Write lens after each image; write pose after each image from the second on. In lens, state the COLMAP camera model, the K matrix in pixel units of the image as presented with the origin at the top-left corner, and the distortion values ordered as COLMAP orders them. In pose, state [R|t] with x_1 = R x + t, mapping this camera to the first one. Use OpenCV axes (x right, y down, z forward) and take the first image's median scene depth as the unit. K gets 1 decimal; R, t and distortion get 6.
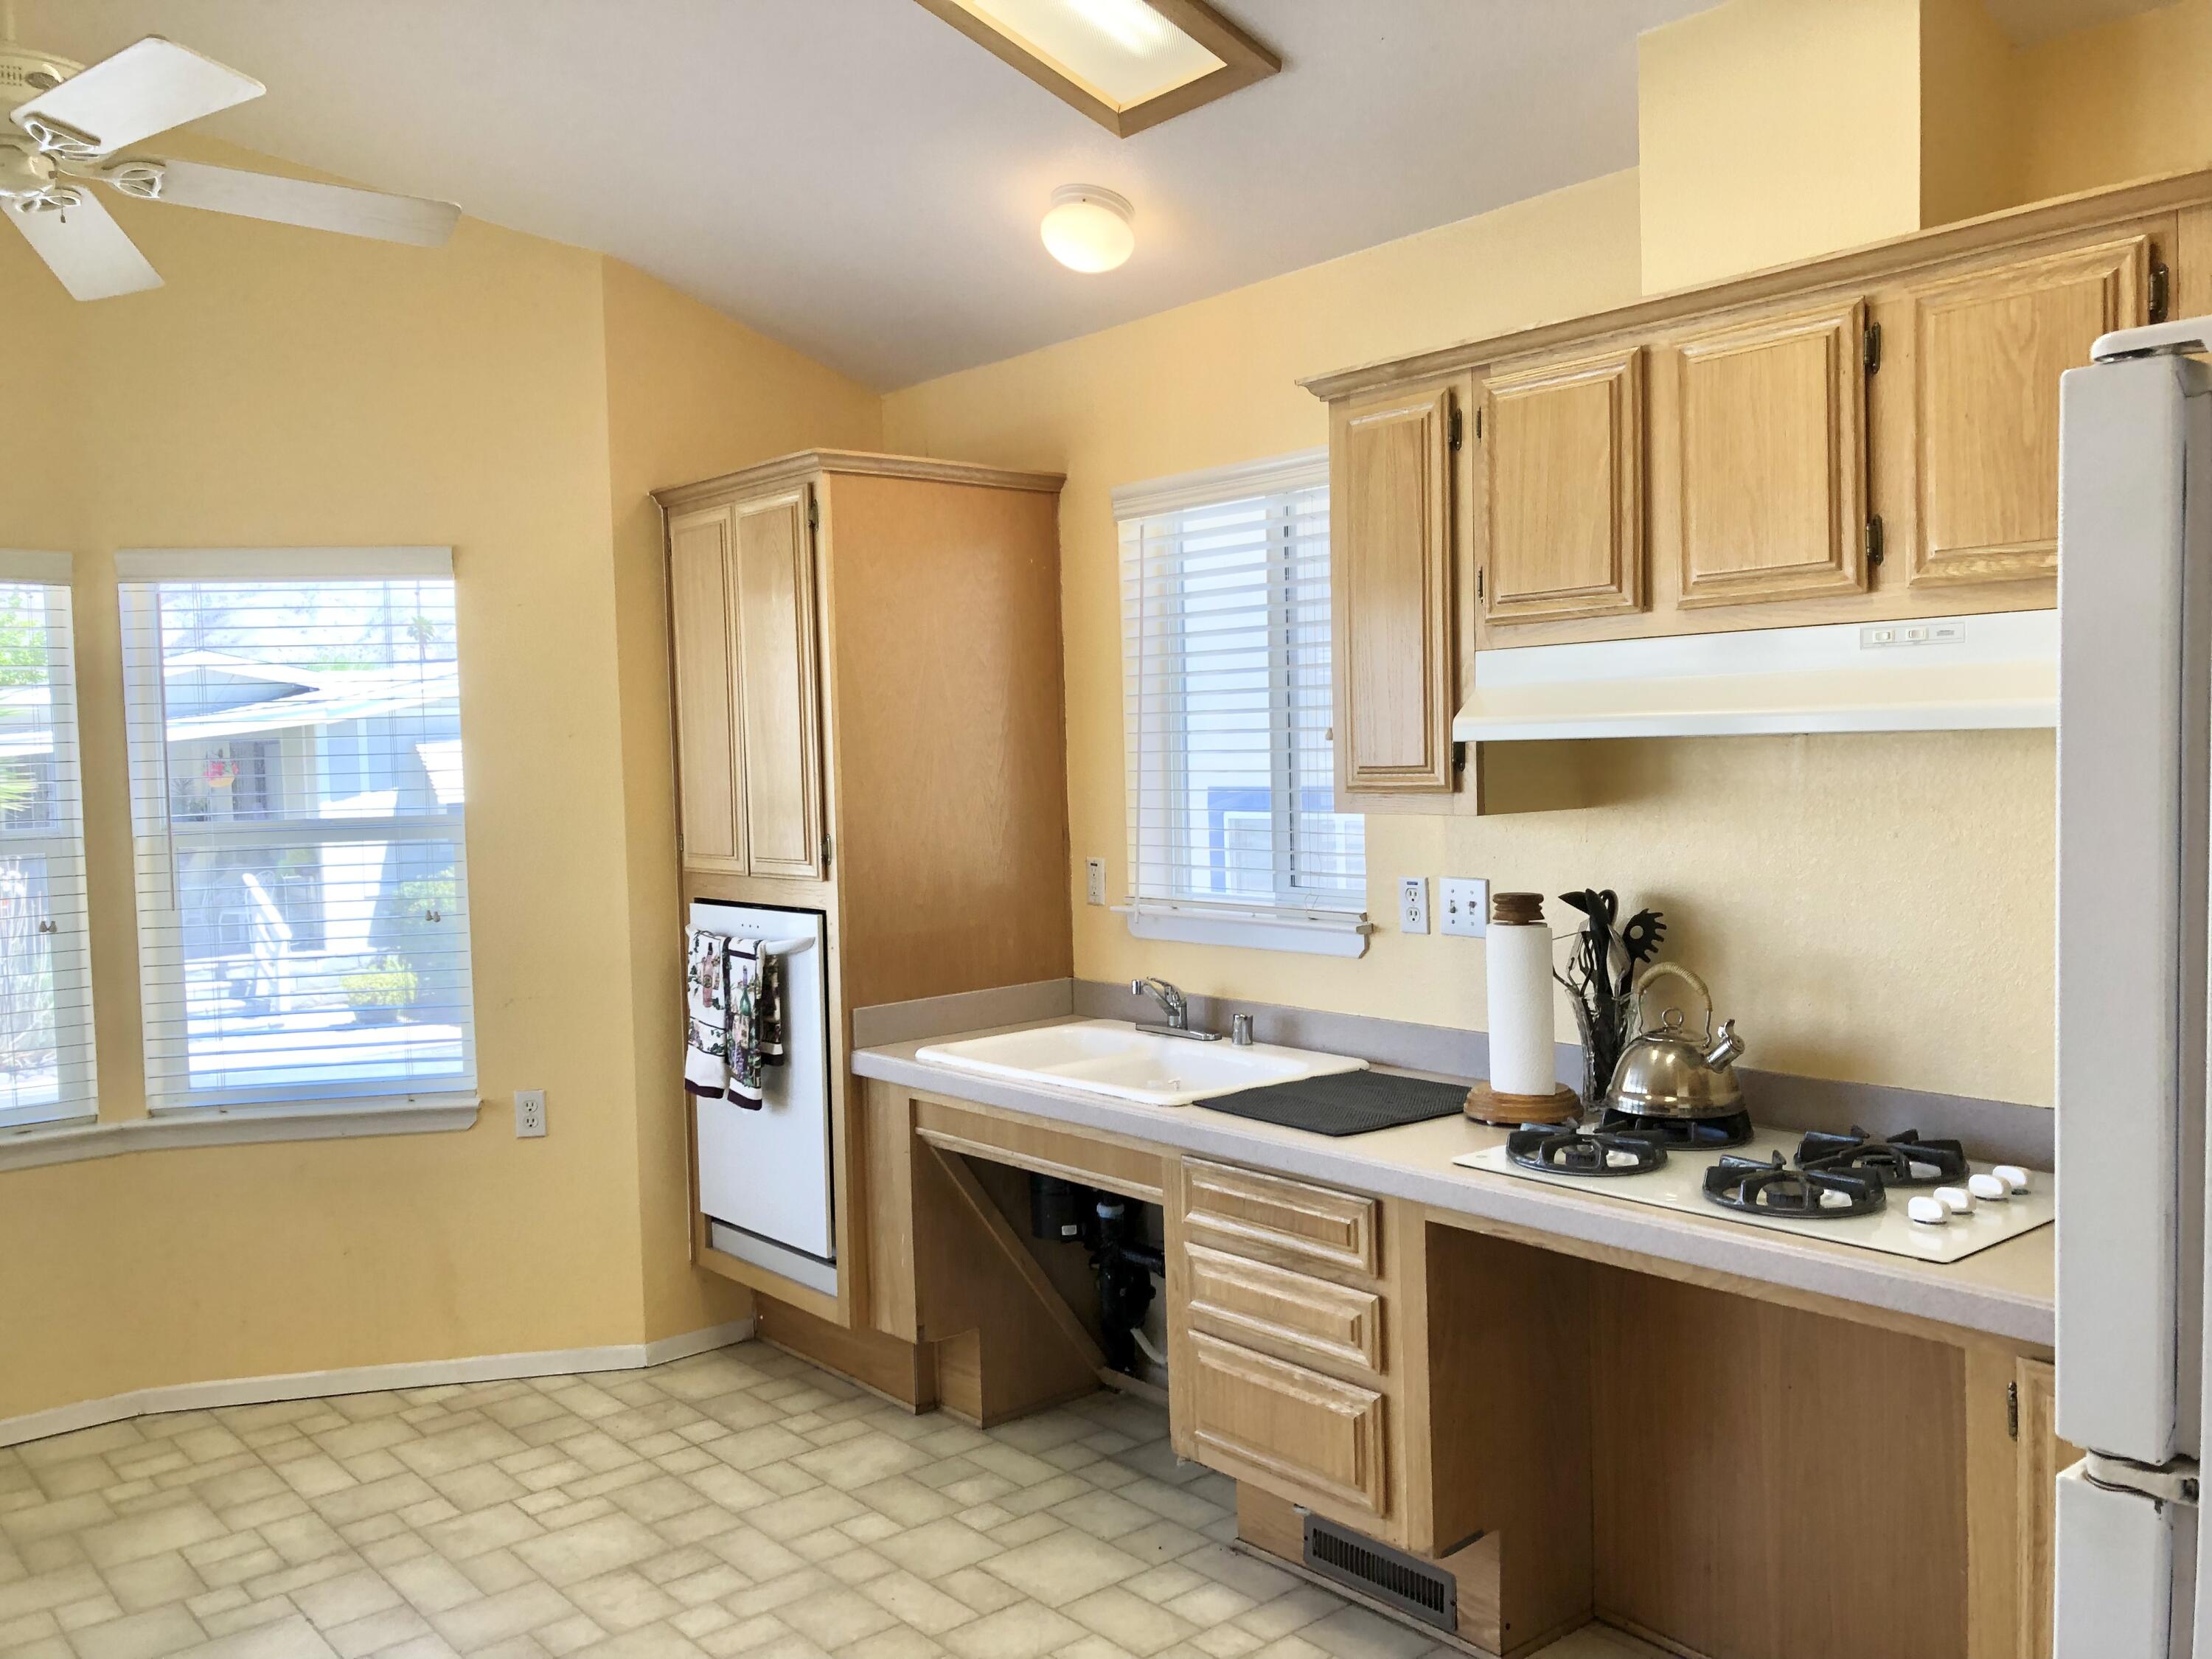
lens RADIAL K [[1802.1, 0, 1106.0], [0, 1802.1, 829.5], [0, 0, 1]] dist [0.055893, -0.058539]
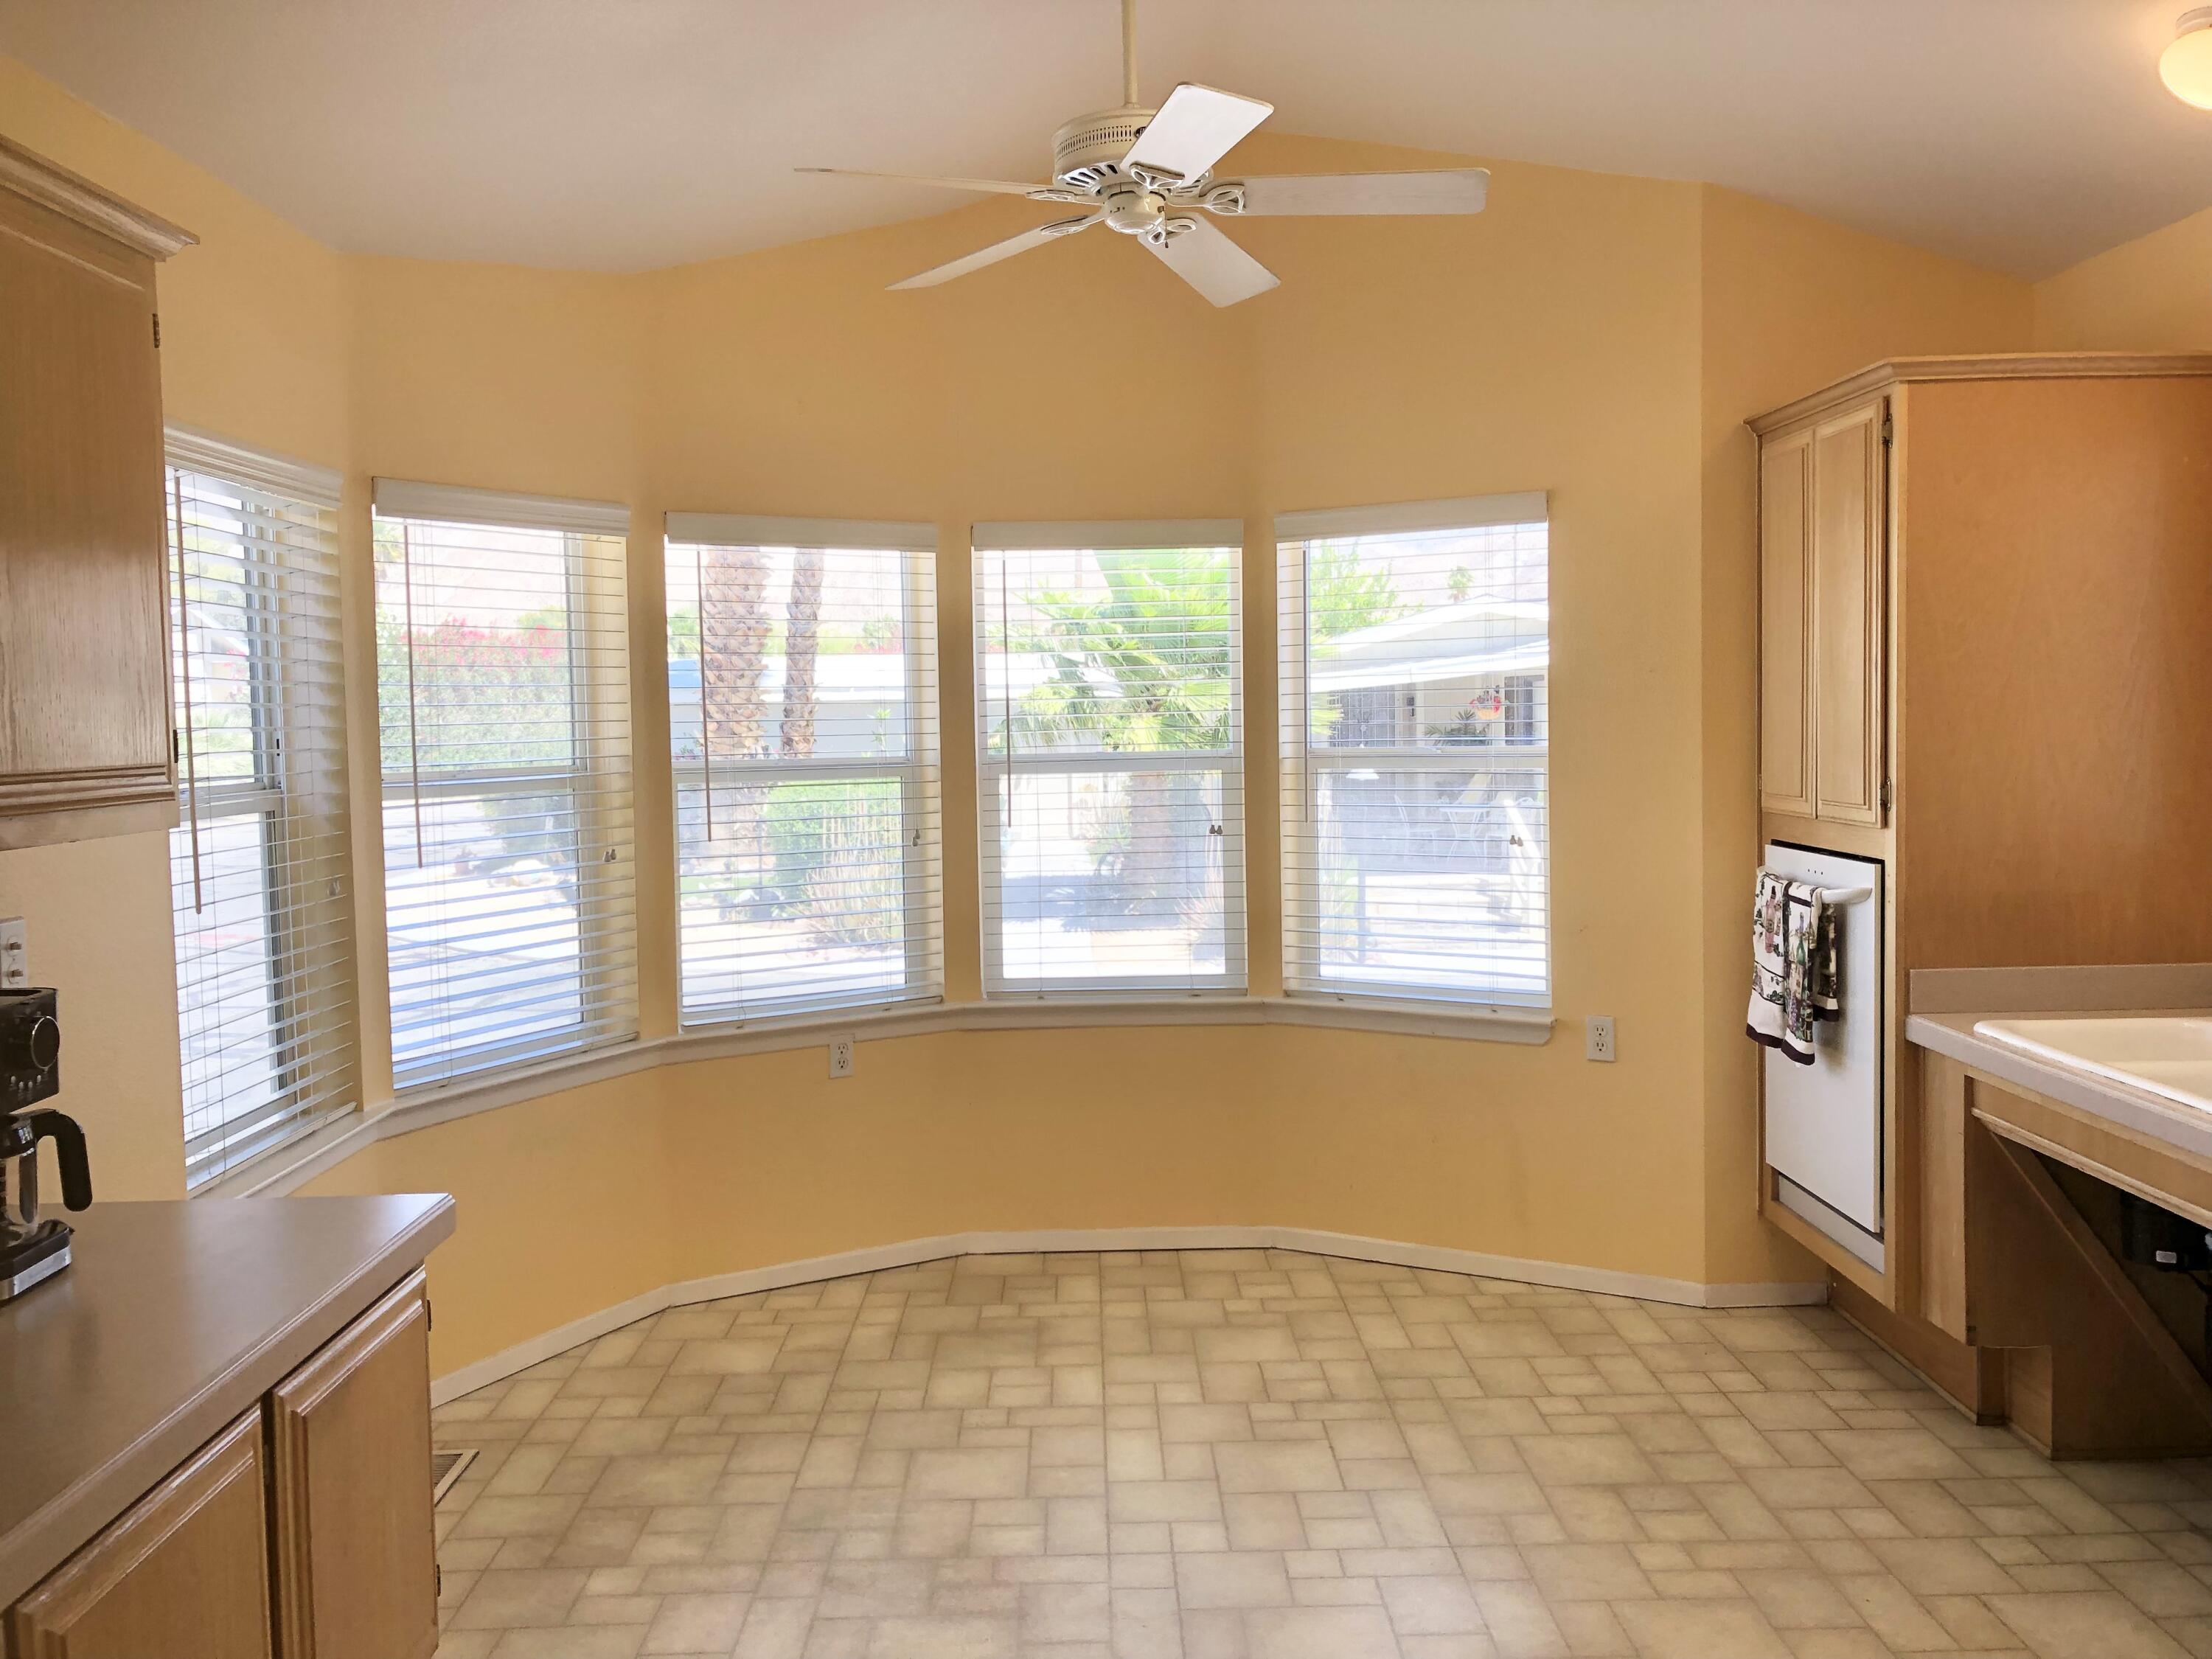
lens RADIAL K [[1814.2, 0, 1104.6], [0, 1814.2, 807.5], [0, 0, 1]] dist [-0.000182, -0.009940]
pose [[0.770020, 0.049092, -0.636128, 0.123784], [-0.032919, 0.998764, 0.037230, -0.003494], [0.637170, -0.007727, 0.770685, 0.030651]]
